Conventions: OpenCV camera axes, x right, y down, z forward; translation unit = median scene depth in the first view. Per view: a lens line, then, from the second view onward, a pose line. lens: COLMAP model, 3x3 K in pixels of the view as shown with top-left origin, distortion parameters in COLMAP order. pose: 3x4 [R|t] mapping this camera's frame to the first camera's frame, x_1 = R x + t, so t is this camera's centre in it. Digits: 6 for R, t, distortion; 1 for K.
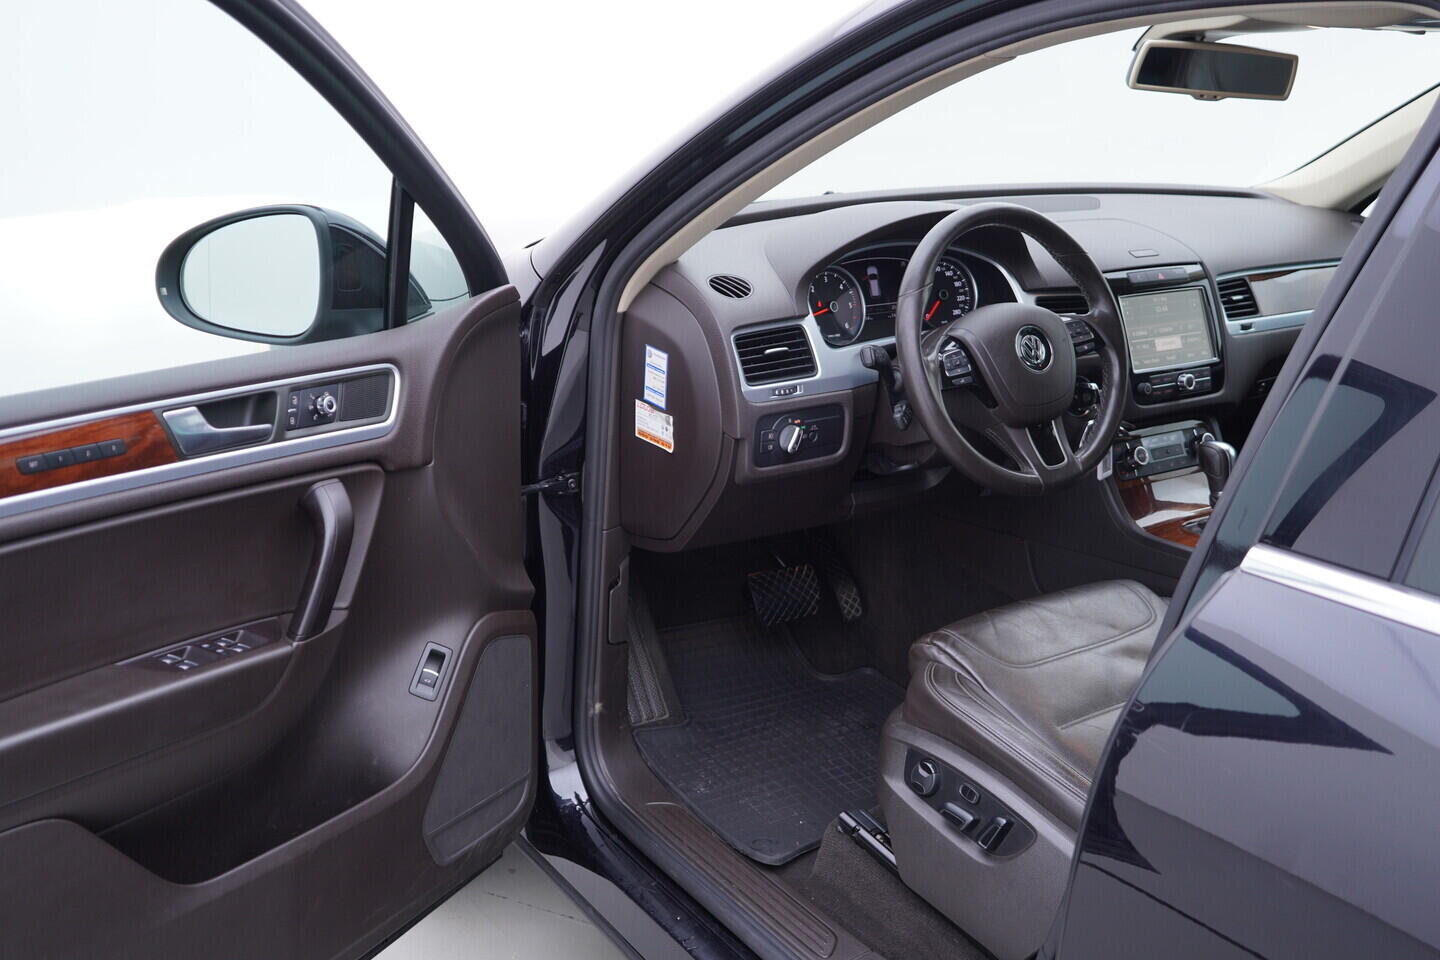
lens RADIAL K [[1476.2, 0, 721.1], [0, 1476.2, 484.1], [0, 0, 1]] dist [0.001321, 0.000000]
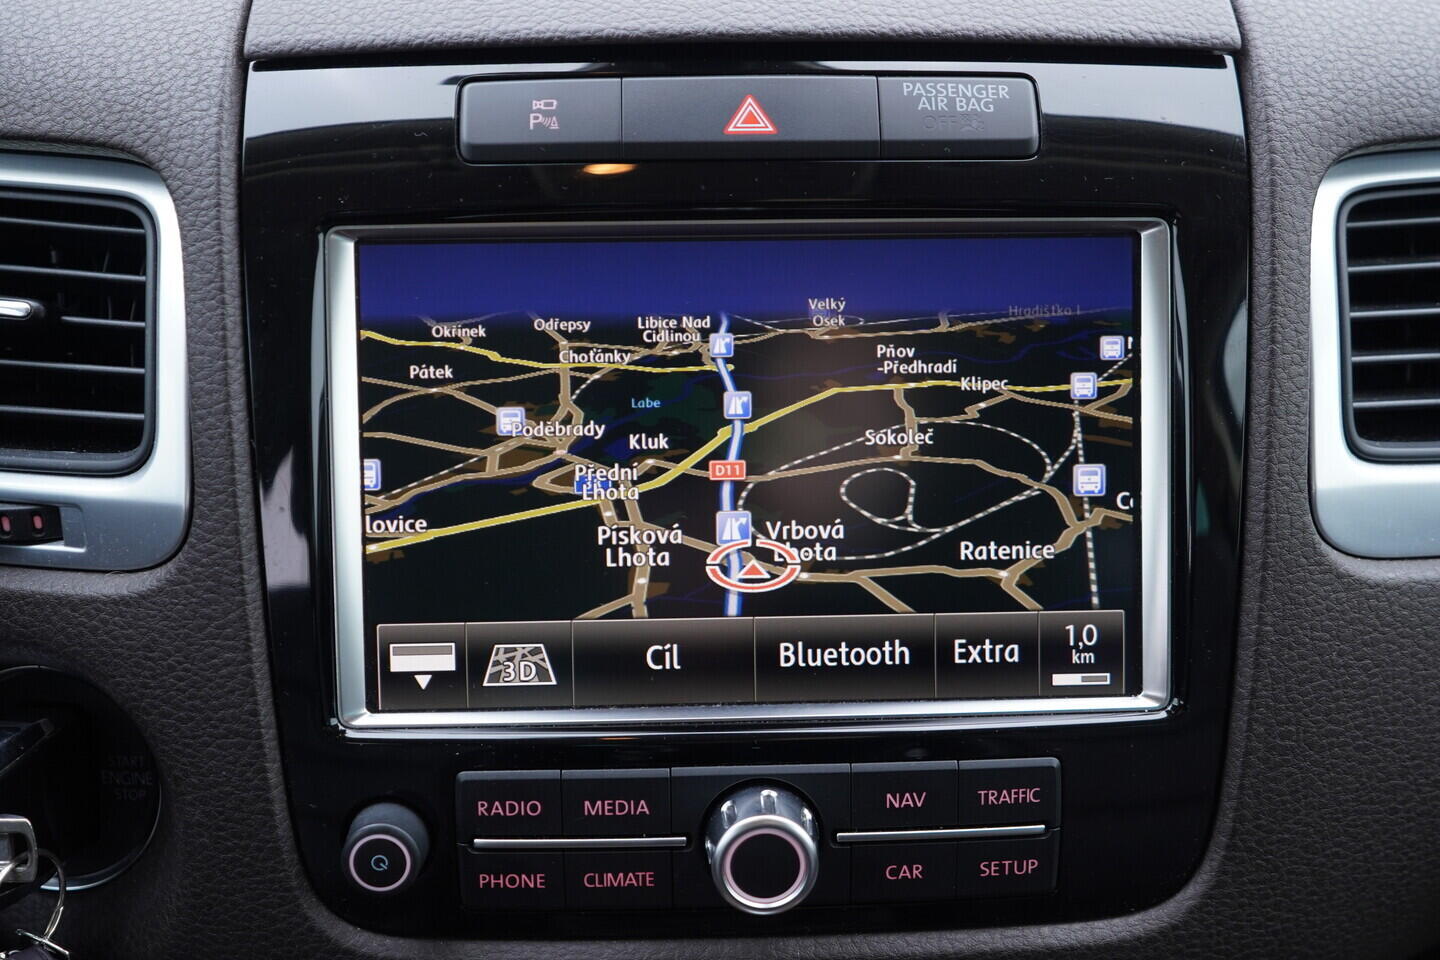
lens RADIAL K [[1476.2, 0, 722.7], [0, 1476.2, 476.0], [0, 0, 1]] dist [0.001321, 0.000000]
pose [[0.846421, 0.198653, -0.494074, 0.435017], [-0.134813, 0.977525, 0.162080, -0.149442], [0.515167, -0.070580, 0.854179, 1.004366]]
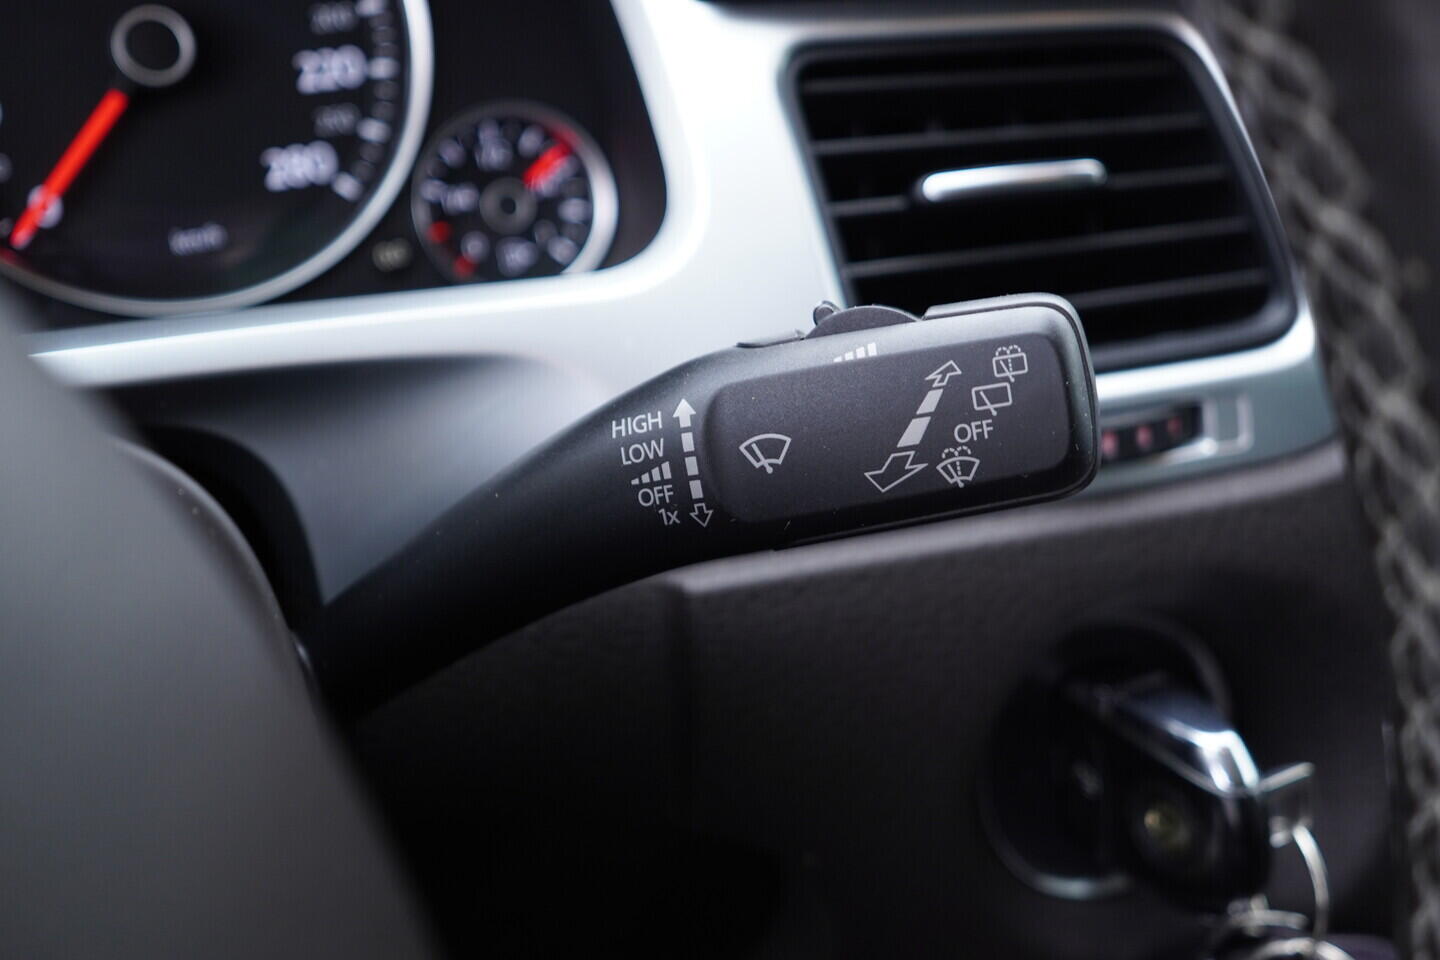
lens RADIAL K [[1476.2, 0, 724.6], [0, 1476.2, 484.7], [0, 0, 1]] dist [0.001321, 0.000000]
pose [[0.996545, -0.005056, -0.082898, 0.243591], [0.016653, 0.990039, 0.139804, -0.118836], [0.081366, -0.140702, 0.986703, 0.965731]]
